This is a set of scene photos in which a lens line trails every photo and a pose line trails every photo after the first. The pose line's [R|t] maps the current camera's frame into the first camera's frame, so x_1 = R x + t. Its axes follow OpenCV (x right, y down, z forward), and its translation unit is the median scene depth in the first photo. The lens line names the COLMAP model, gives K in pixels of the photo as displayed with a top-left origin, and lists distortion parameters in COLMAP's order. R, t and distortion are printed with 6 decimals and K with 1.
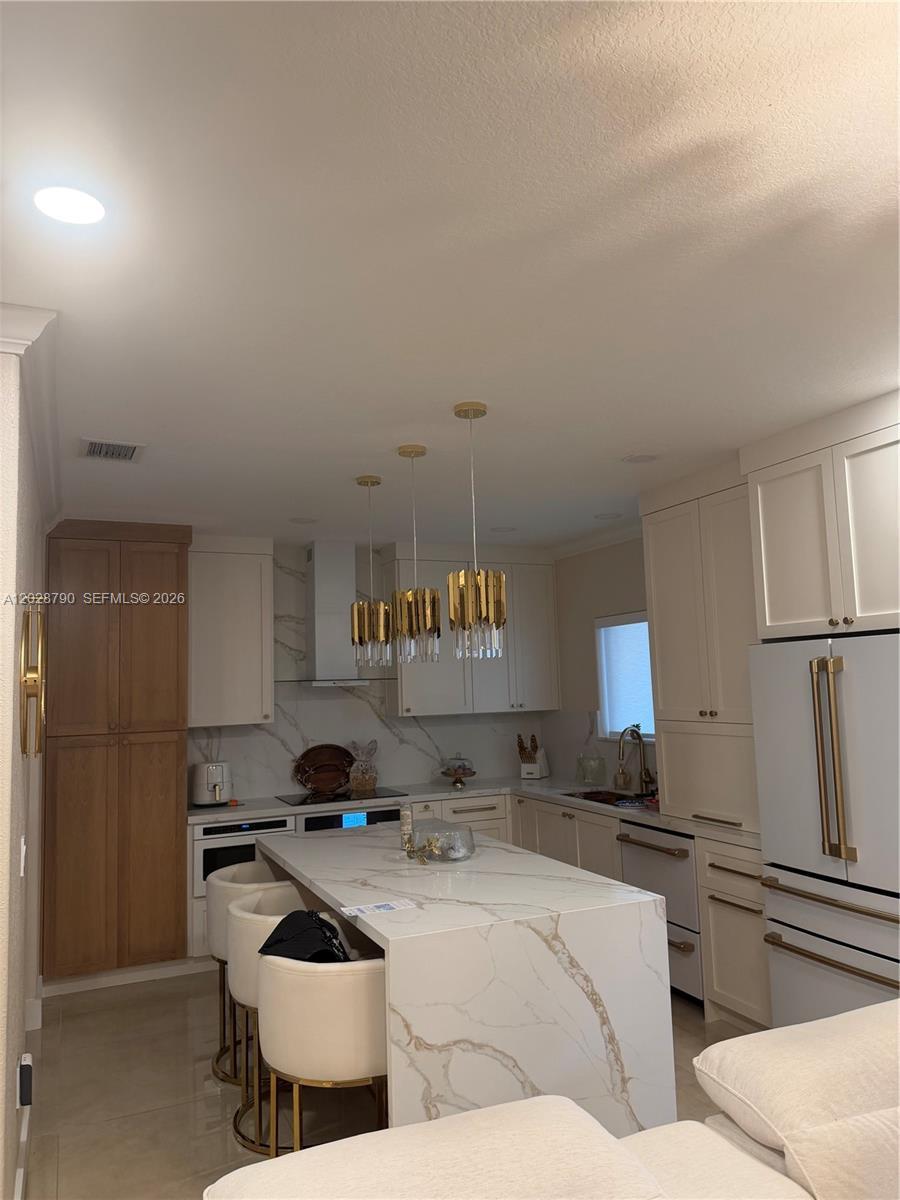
lens RADIAL K [[835.9, 0, 450.0], [0, 835.9, 600.0], [0, 0, 1]] dist [0.041173, -0.082438]
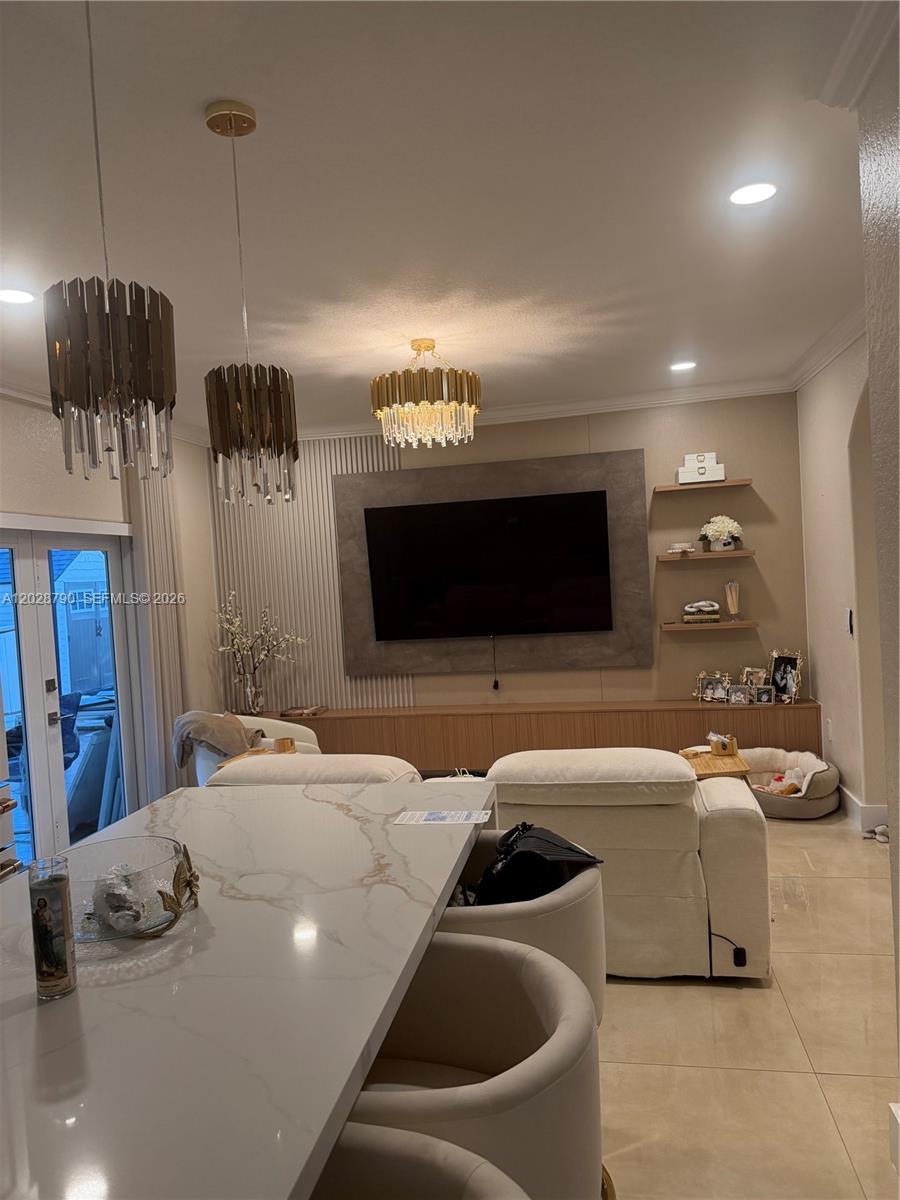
lens RADIAL K [[834.0, 0, 450.0], [0, 834.0, 600.0], [0, 0, 1]] dist [0.085905, -0.183776]
pose [[-0.814034, 0.063219, 0.577366, -0.496709], [0.029237, 0.997259, -0.067974, 0.205773], [-0.580081, -0.038453, -0.813651, 1.492921]]
